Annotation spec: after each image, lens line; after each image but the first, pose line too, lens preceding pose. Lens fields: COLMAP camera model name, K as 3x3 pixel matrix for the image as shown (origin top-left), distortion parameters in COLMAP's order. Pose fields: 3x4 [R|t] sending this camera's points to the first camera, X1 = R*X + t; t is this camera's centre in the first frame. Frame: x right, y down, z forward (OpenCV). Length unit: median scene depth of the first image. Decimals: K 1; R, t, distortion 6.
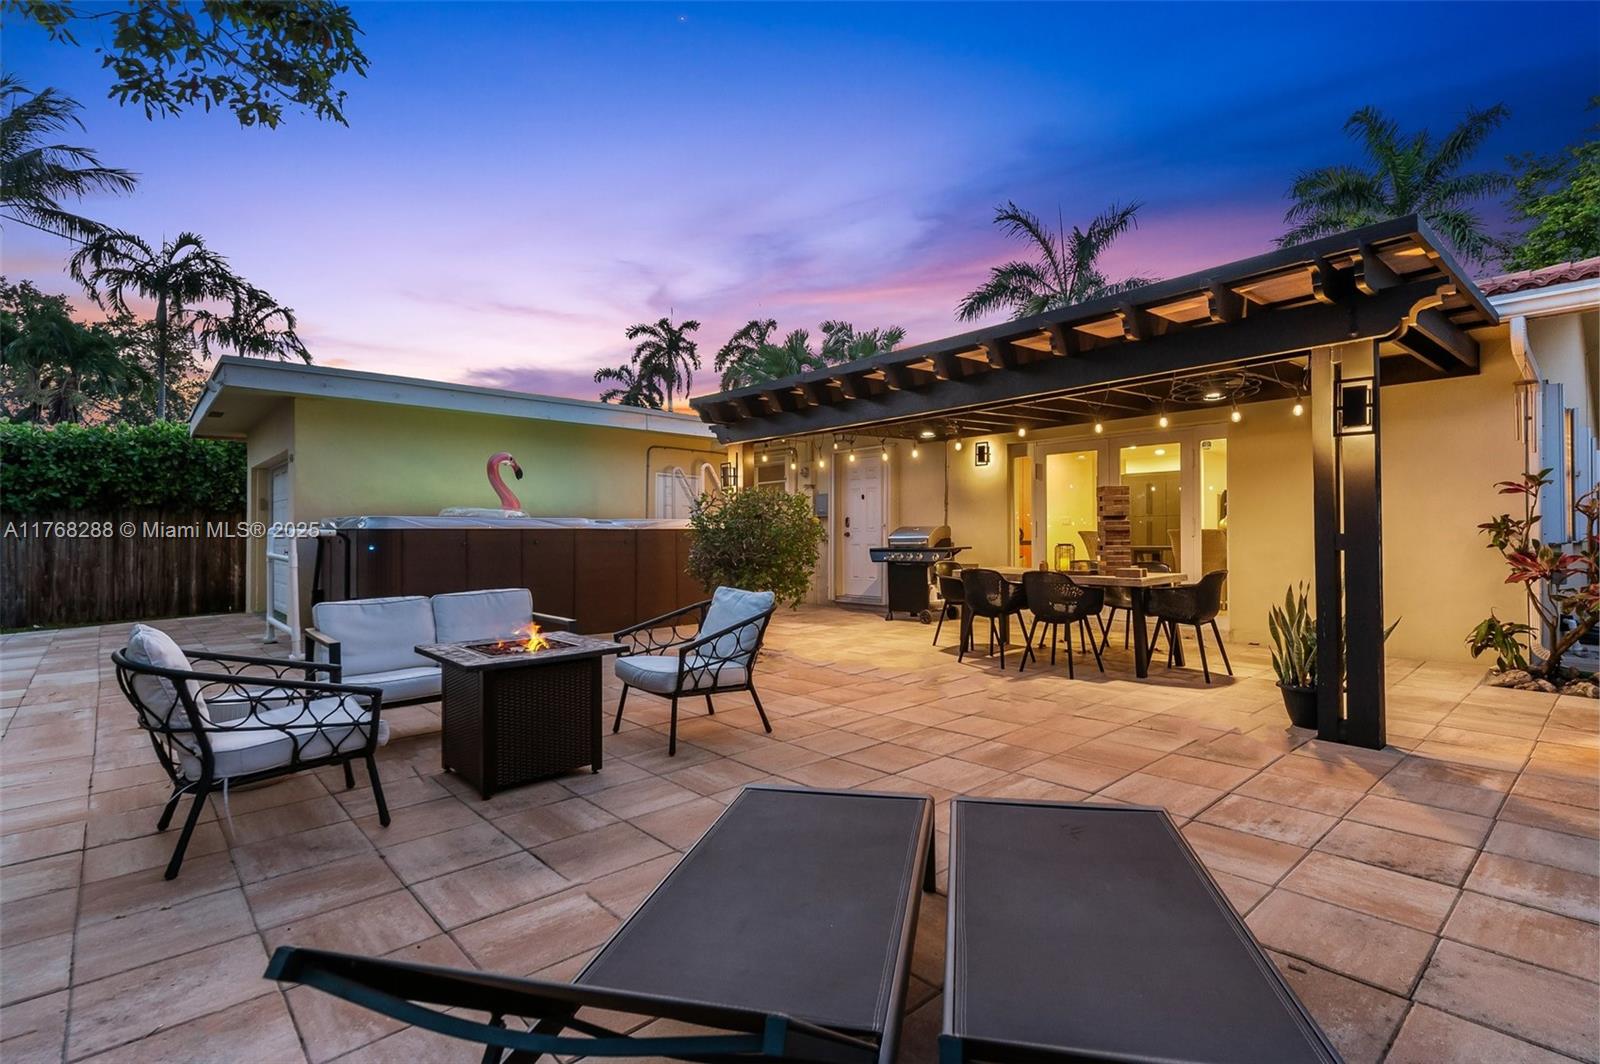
lens RADIAL K [[757.2, 0, 805.9], [0, 757.2, 531.6], [0, 0, 1]] dist [0.019578, -0.007096]
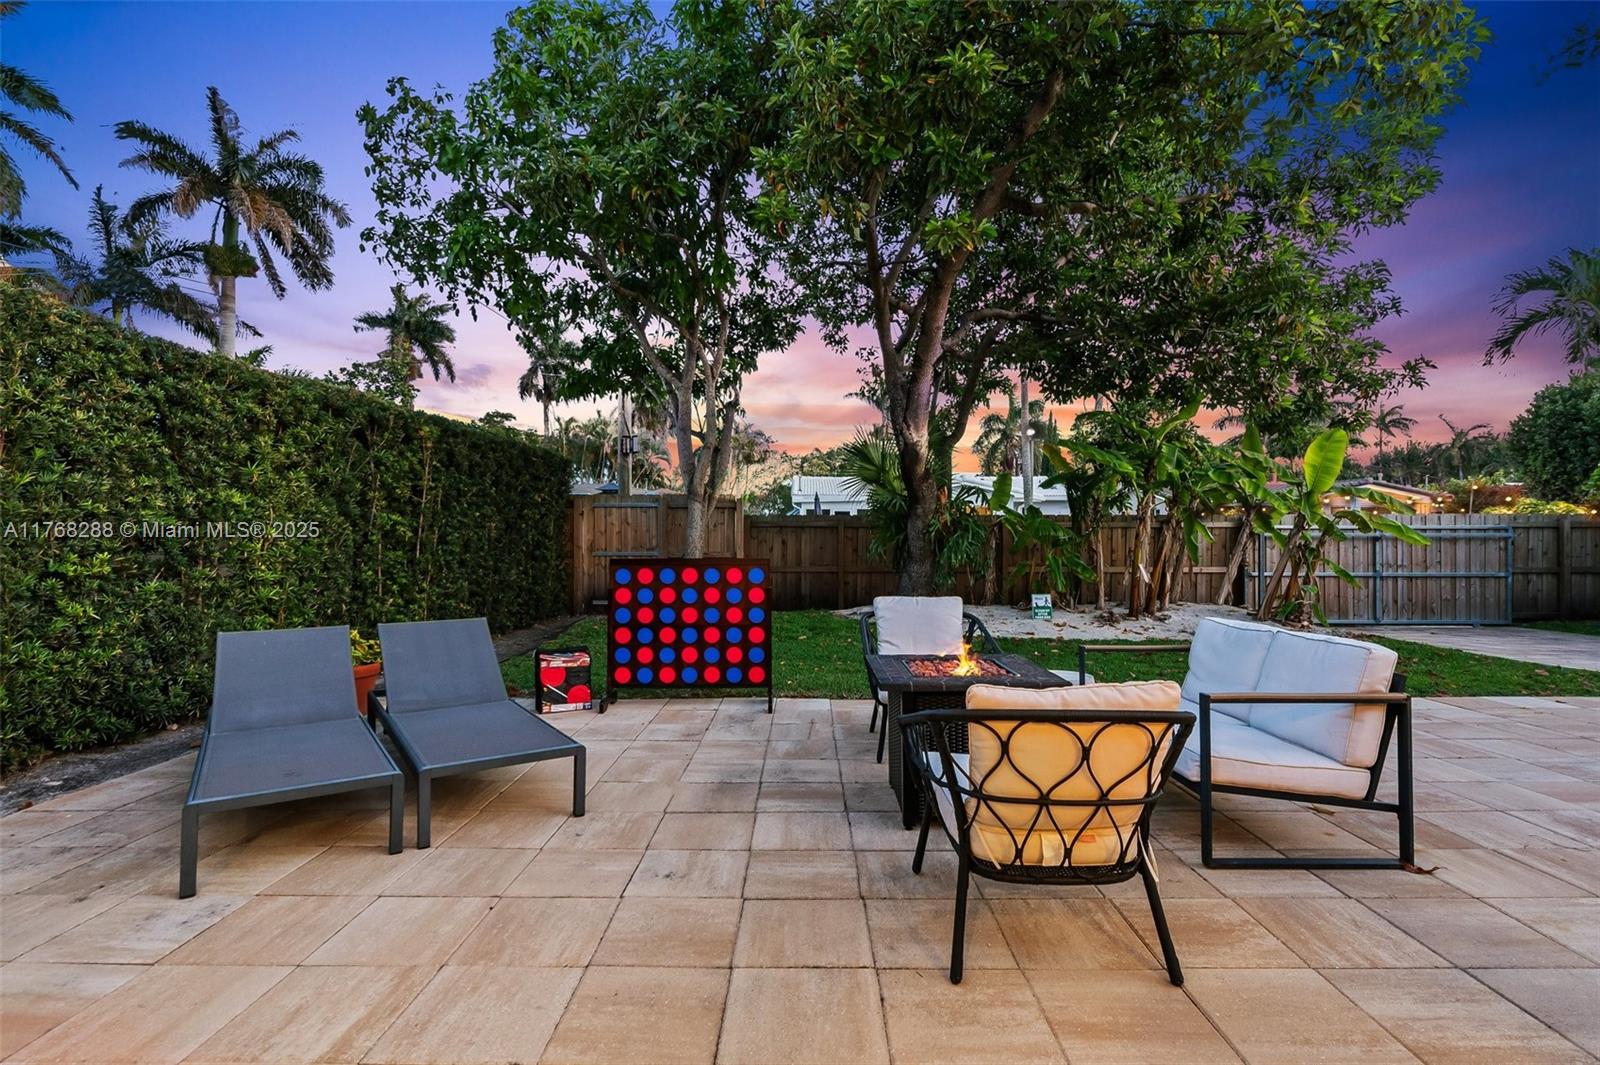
lens RADIAL K [[757.2, 0, 805.9], [0, 757.2, 532.1], [0, 0, 1]] dist [0.019578, -0.007096]
pose [[-0.673857, 0.003790, -0.738852, 0.294280], [0.008478, 0.999961, -0.002603, -0.007970], [0.738813, -0.008018, -0.673862, 1.034044]]
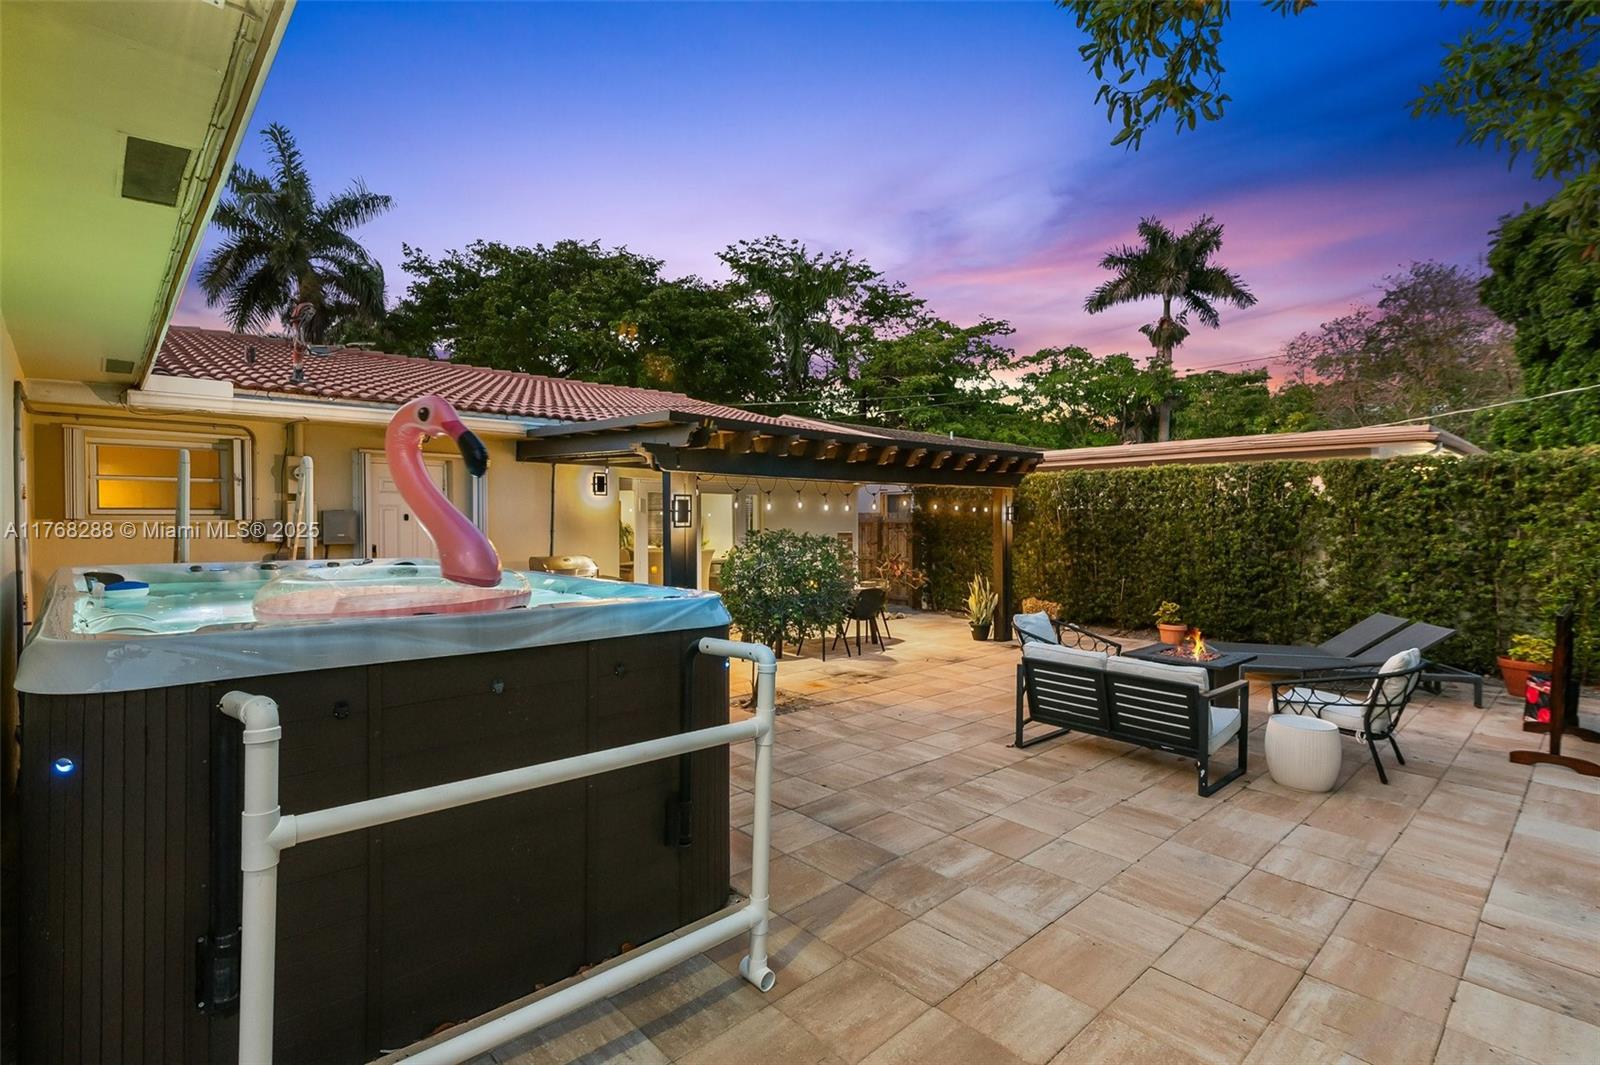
lens RADIAL K [[757.2, 0, 805.9], [0, 757.2, 532.1], [0, 0, 1]] dist [0.019578, -0.007096]
pose [[-0.013432, -0.007405, 0.999882, -1.399381], [-0.007859, 0.999942, 0.007300, -0.082500], [-0.999879, -0.007760, -0.013489, 1.291574]]
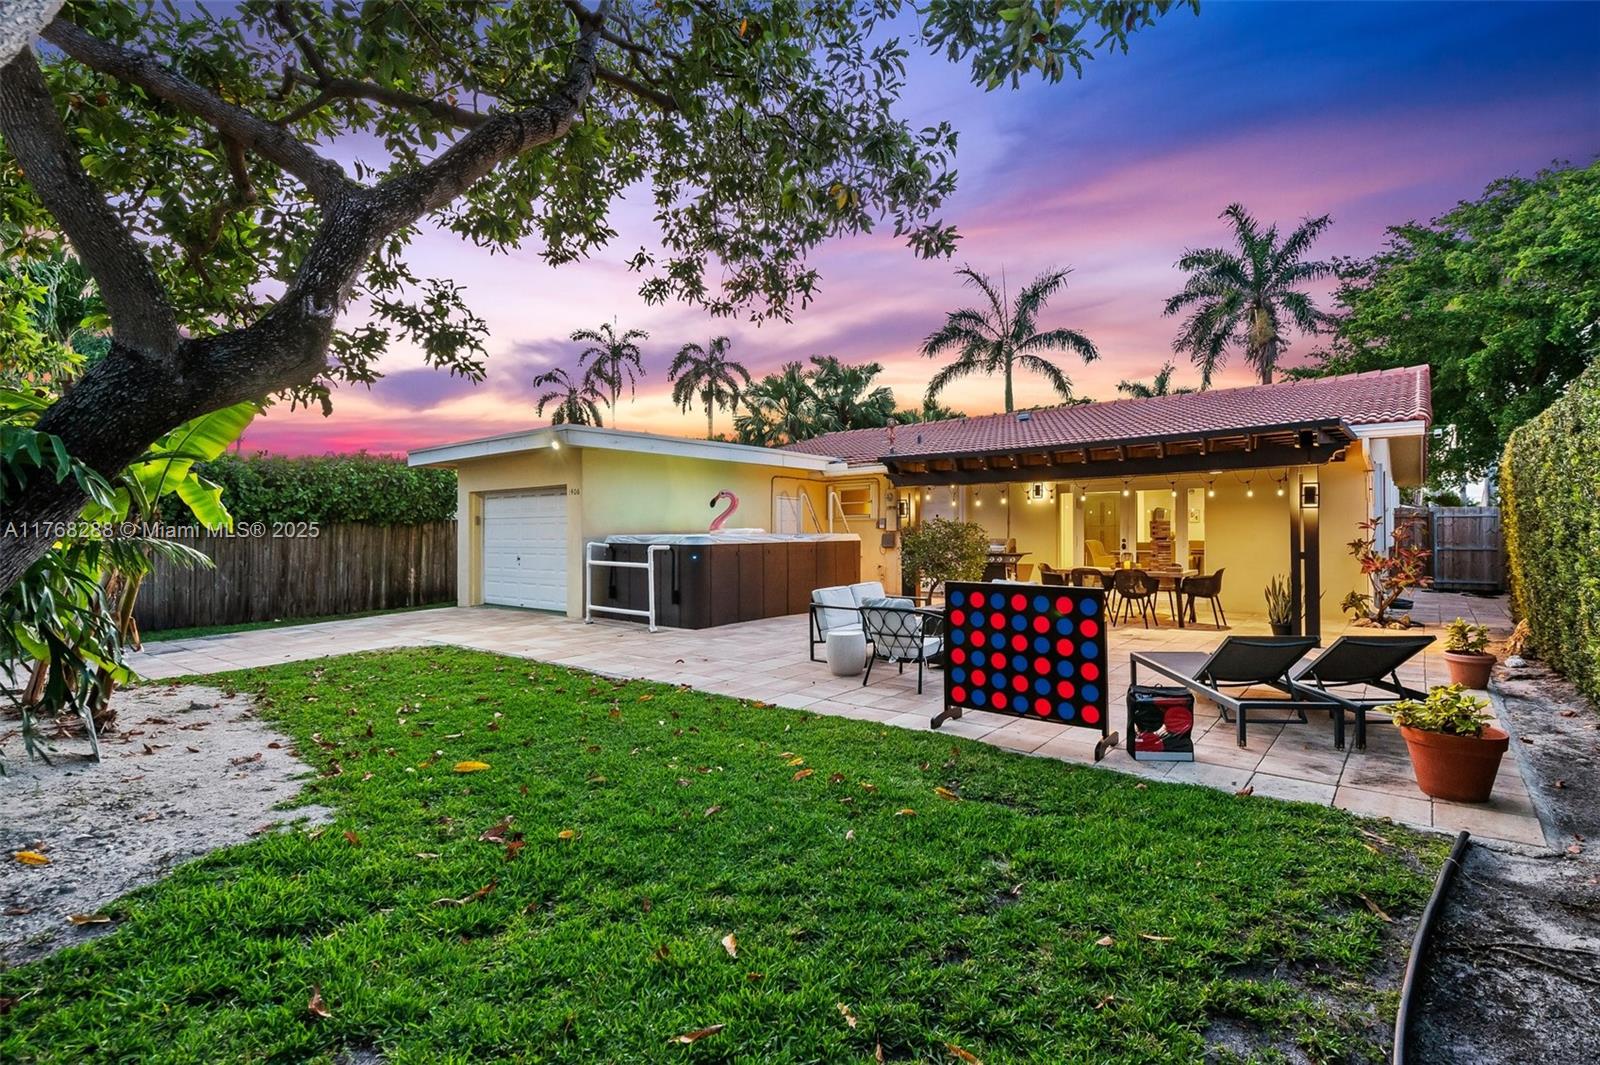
lens RADIAL K [[757.2, 0, 805.9], [0, 757.2, 532.1], [0, 0, 1]] dist [0.019578, -0.007096]
pose [[0.988161, -0.001138, 0.153418, -0.786639], [0.000318, 0.999986, 0.005367, -0.049795], [-0.153422, -0.005255, 0.988147, -0.713123]]
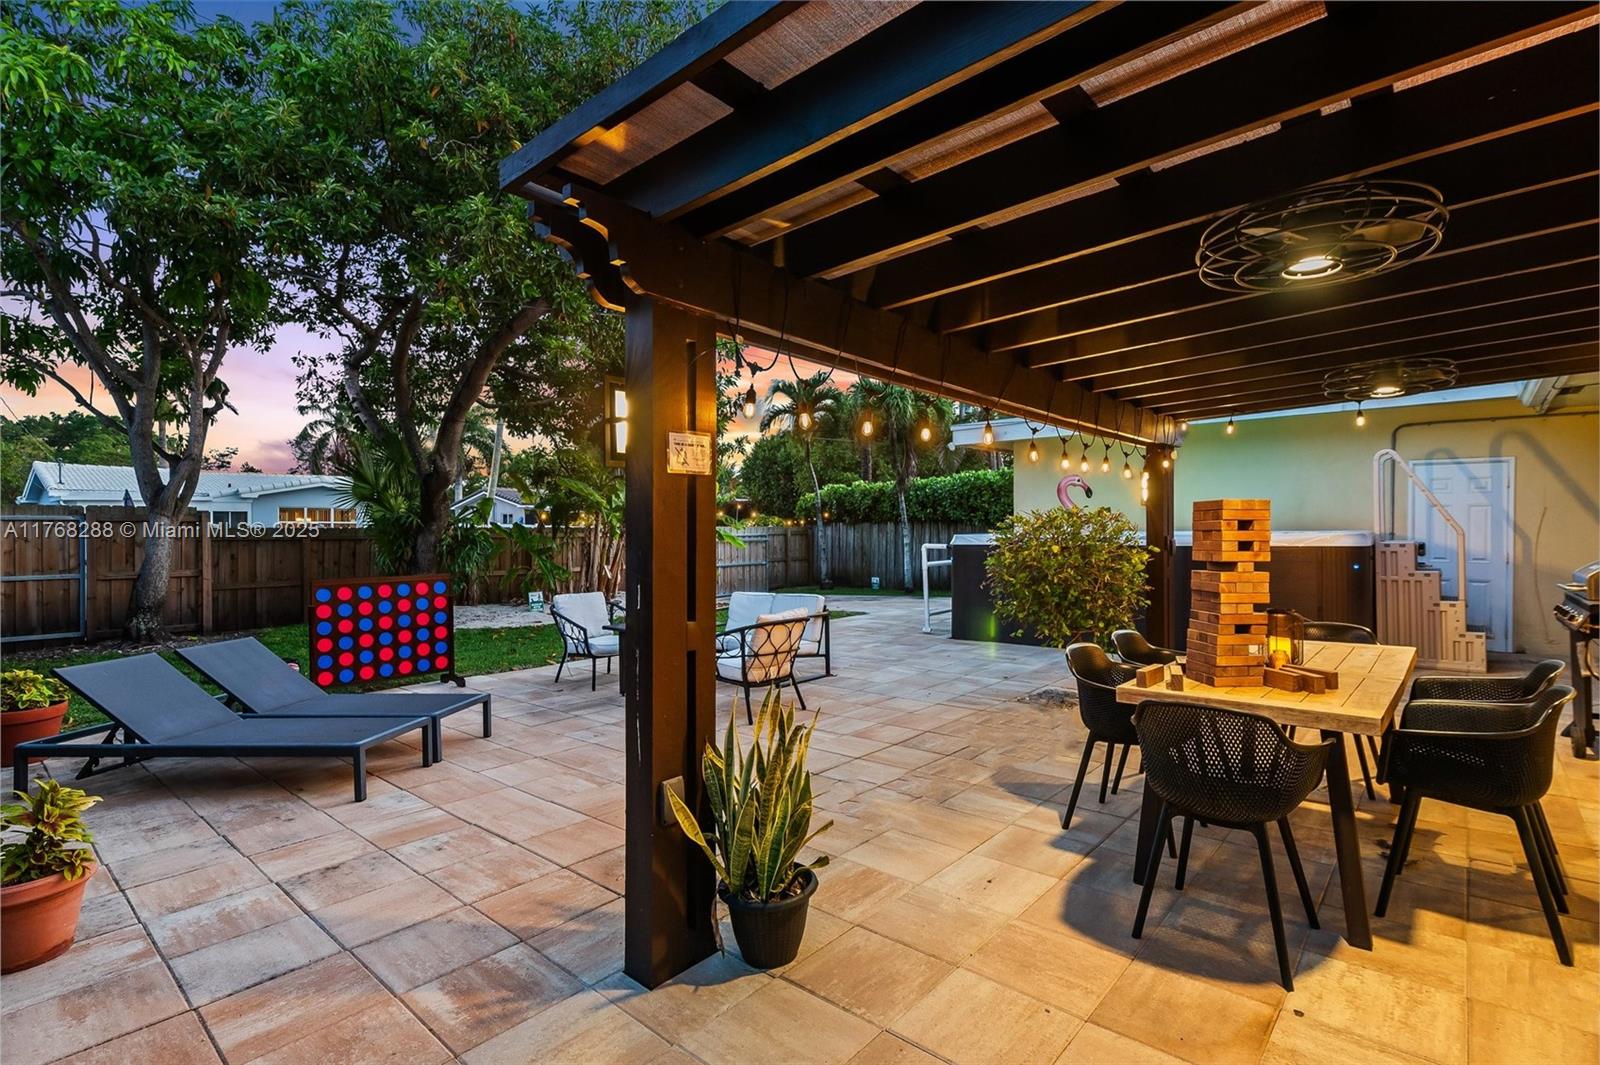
lens RADIAL K [[754.6, 0, 804.6], [0, 754.6, 533.8], [0, 0, 1]] dist [0.016608, -0.004582]
pose [[0.116614, 0.009774, -0.993129, 1.001060], [0.012391, 0.999859, 0.011295, -0.055578], [0.993100, -0.013623, 0.116476, 0.784496]]
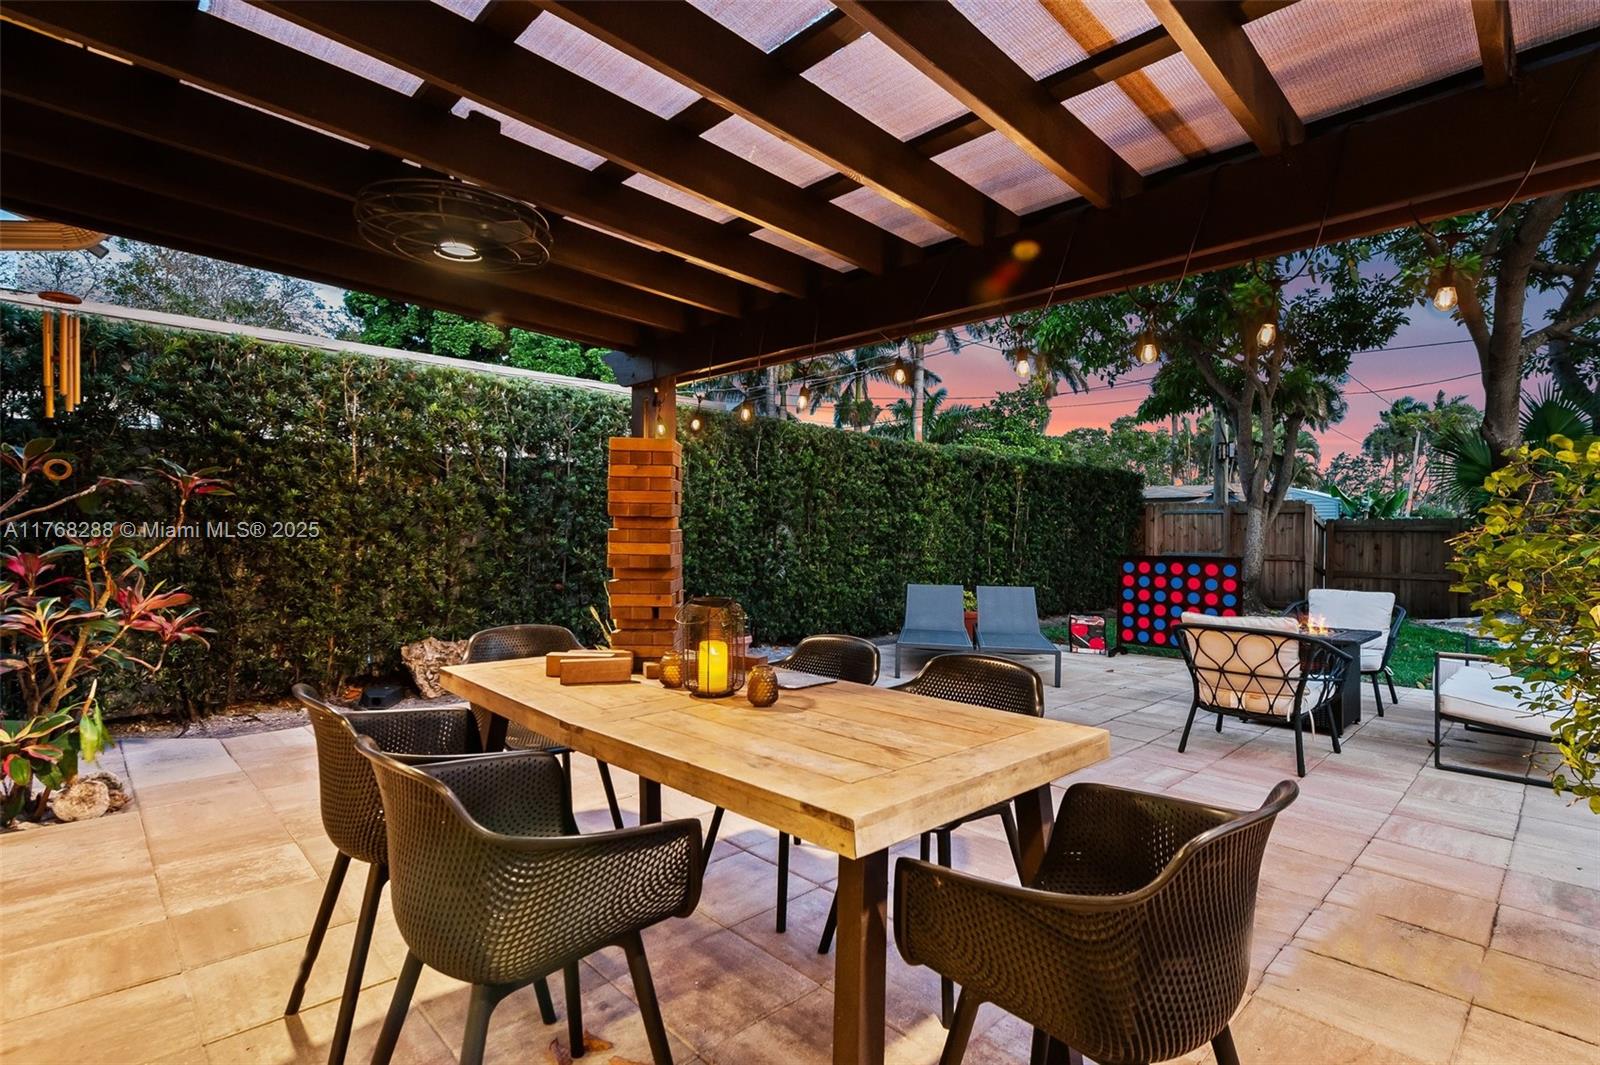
lens RADIAL K [[757.2, 0, 805.9], [0, 757.2, 532.1], [0, 0, 1]] dist [0.019578, -0.007096]
pose [[-0.999377, -0.000743, -0.035285, 0.390901], [-0.000504, 0.999977, -0.006796, -0.011540], [0.035289, -0.006774, -0.999354, 1.632077]]
